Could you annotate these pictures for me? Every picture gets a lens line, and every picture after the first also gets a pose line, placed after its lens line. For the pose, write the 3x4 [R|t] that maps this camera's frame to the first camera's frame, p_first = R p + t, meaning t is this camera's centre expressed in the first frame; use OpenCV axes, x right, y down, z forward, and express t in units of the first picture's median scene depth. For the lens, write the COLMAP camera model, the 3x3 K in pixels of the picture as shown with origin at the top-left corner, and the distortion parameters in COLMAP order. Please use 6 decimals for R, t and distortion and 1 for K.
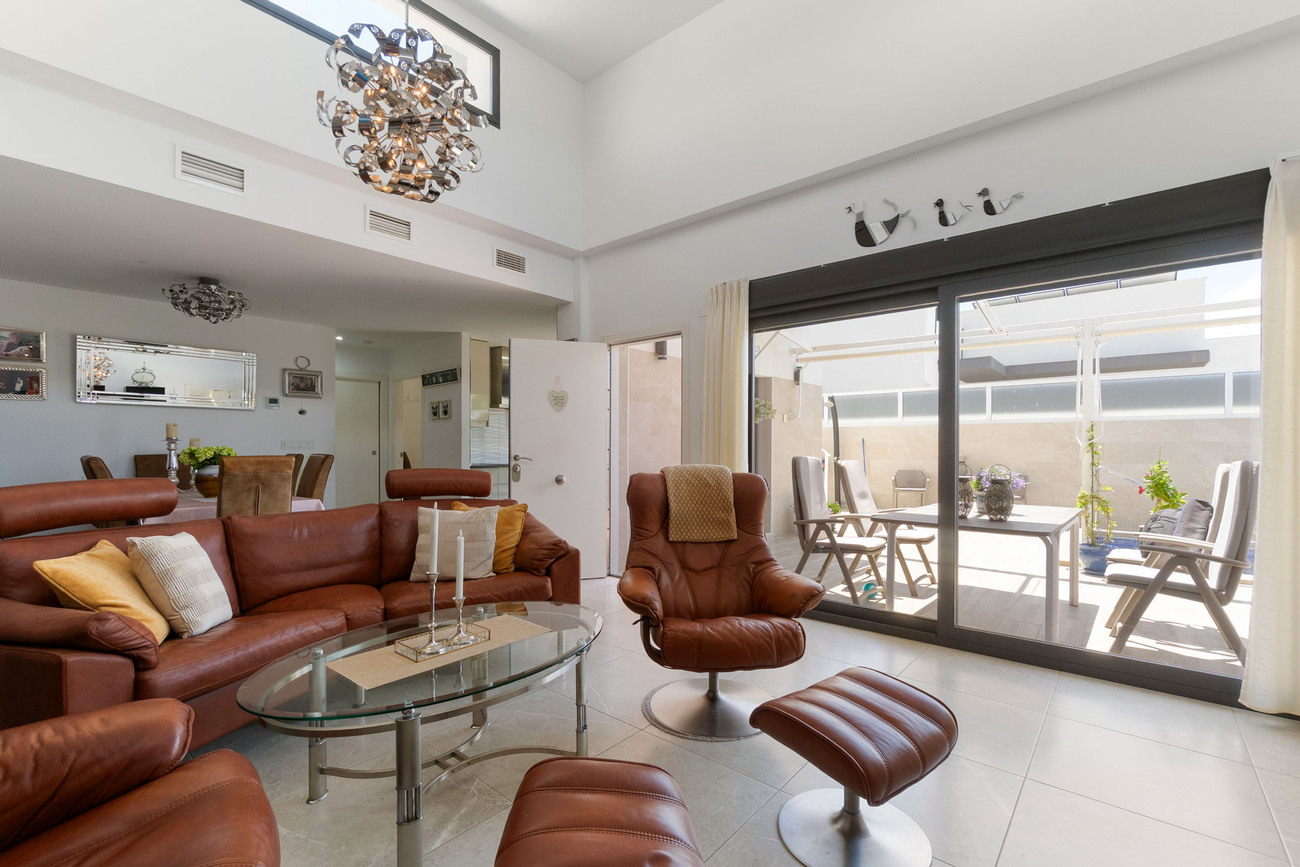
lens RADIAL K [[567.4, 0, 654.3], [0, 567.4, 453.6], [0, 0, 1]] dist [0.000177, 0.000263]
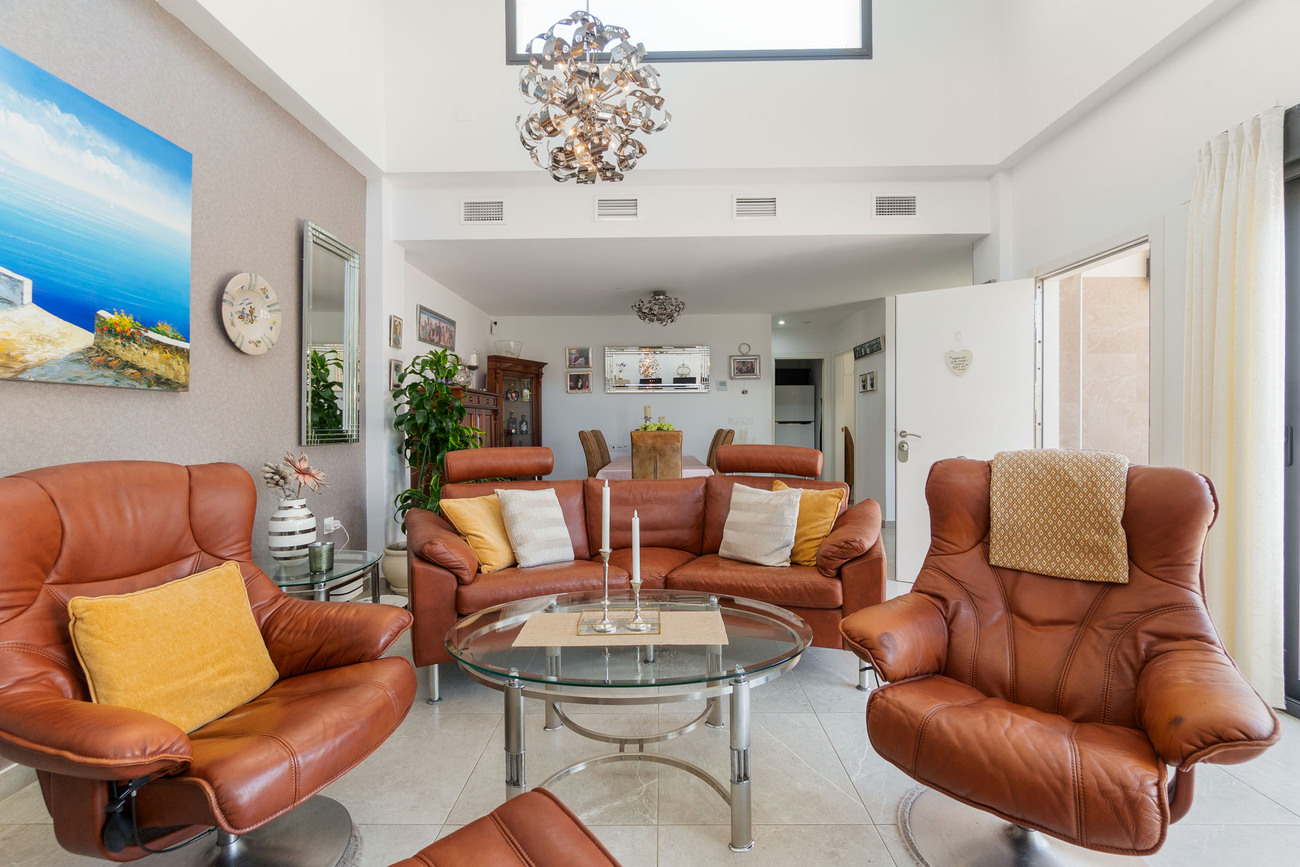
lens RADIAL K [[560.1, 0, 647.7], [0, 560.1, 430.3], [0, 0, 1]] dist [-0.000300, 0.000088]
pose [[0.640846, 0.004842, -0.767654, 0.229422], [-0.001100, 0.999985, 0.005390, -0.003483], [0.767669, -0.002610, 0.640842, 0.238202]]
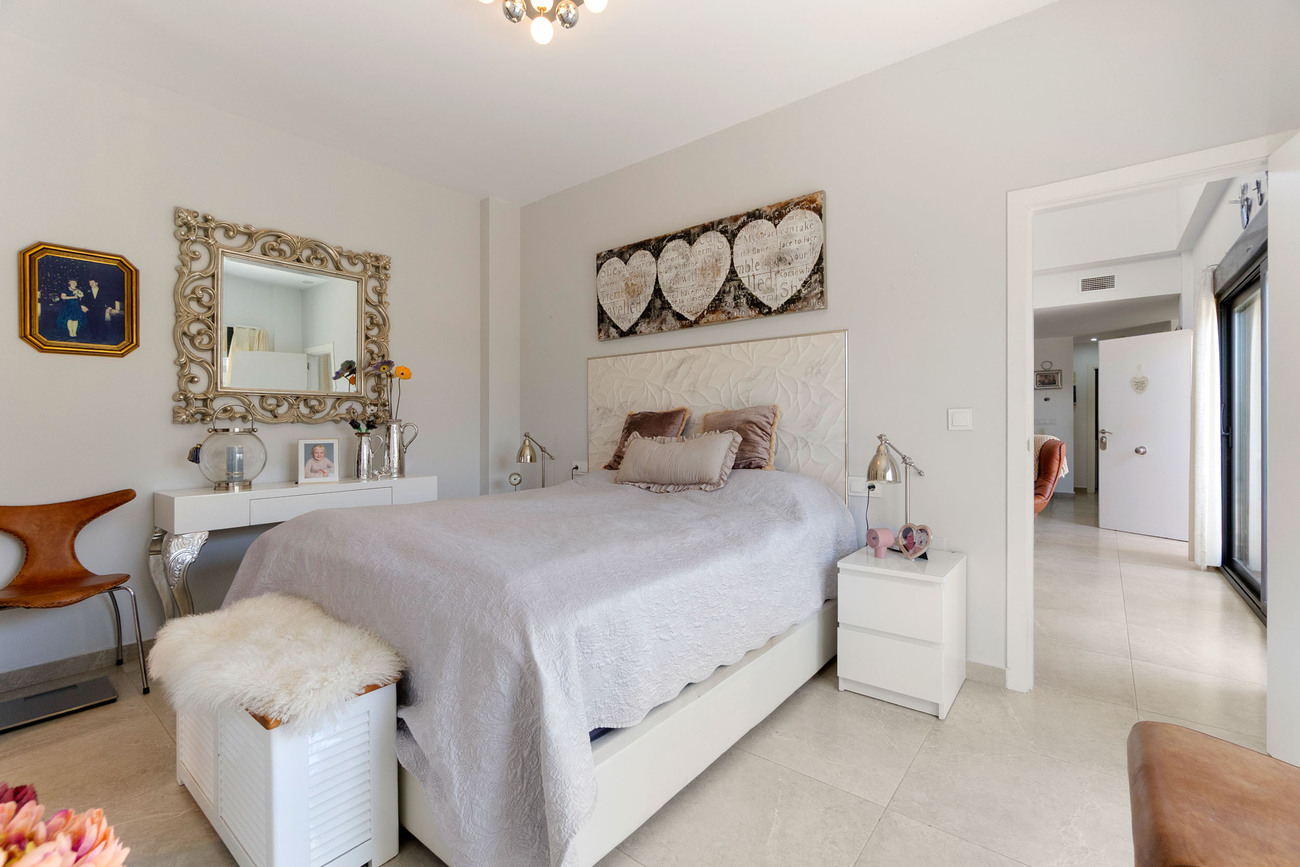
lens RADIAL K [[560.1, 0, 647.7], [0, 560.1, 430.3], [0, 0, 1]] dist [-0.000300, 0.000088]
pose [[0.035596, 0.008463, -0.999330, 1.468198], [-0.004169, 0.999957, 0.008320, -0.003196], [0.999358, 0.003870, 0.035629, -0.138044]]
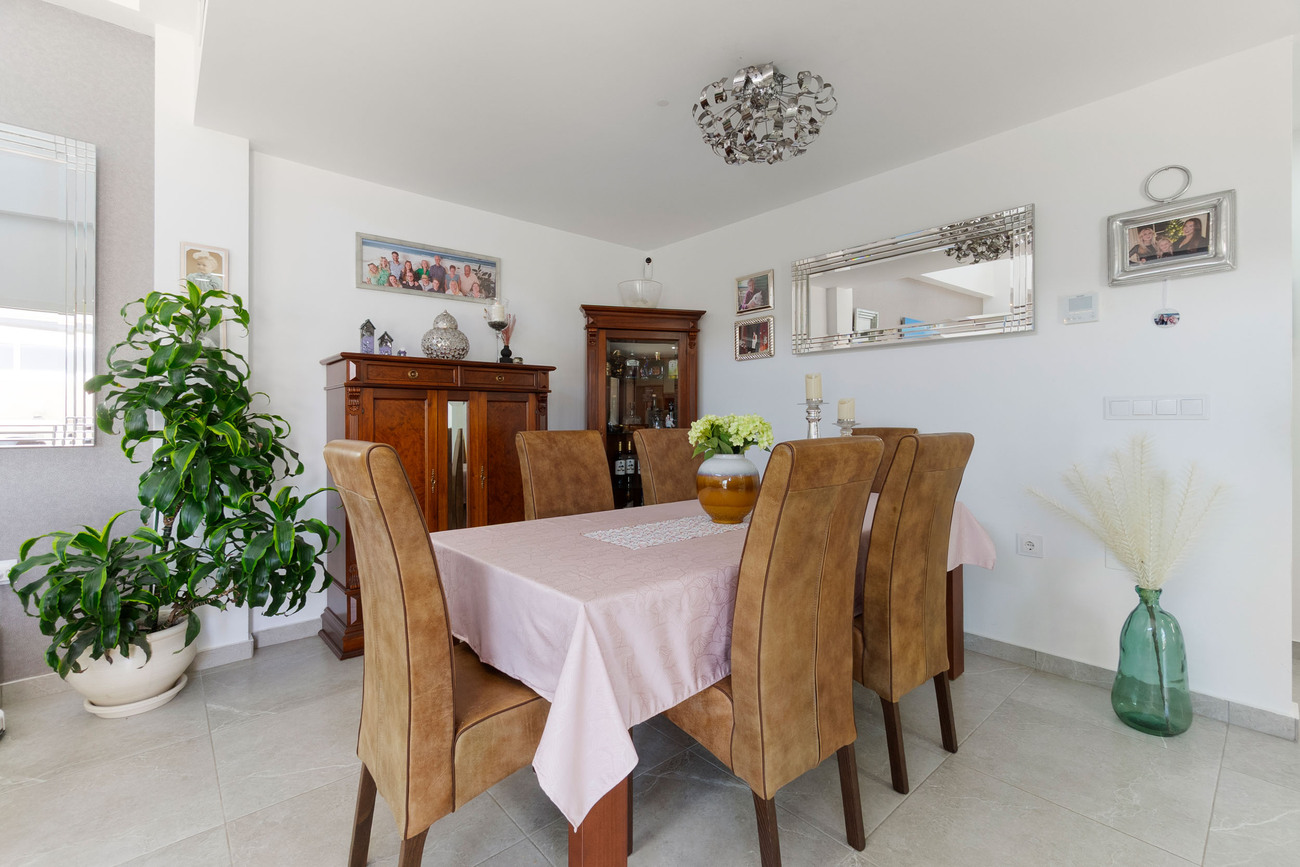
lens RADIAL K [[566.8, 0, 651.0], [0, 566.8, 416.0], [0, 0, 1]] dist [-0.000100, 0.000027]
pose [[-0.139148, -0.002835, -0.990268, -0.397291], [-0.006888, 0.999974, -0.001895, -0.013570], [0.990248, 0.006557, -0.139164, 1.359005]]
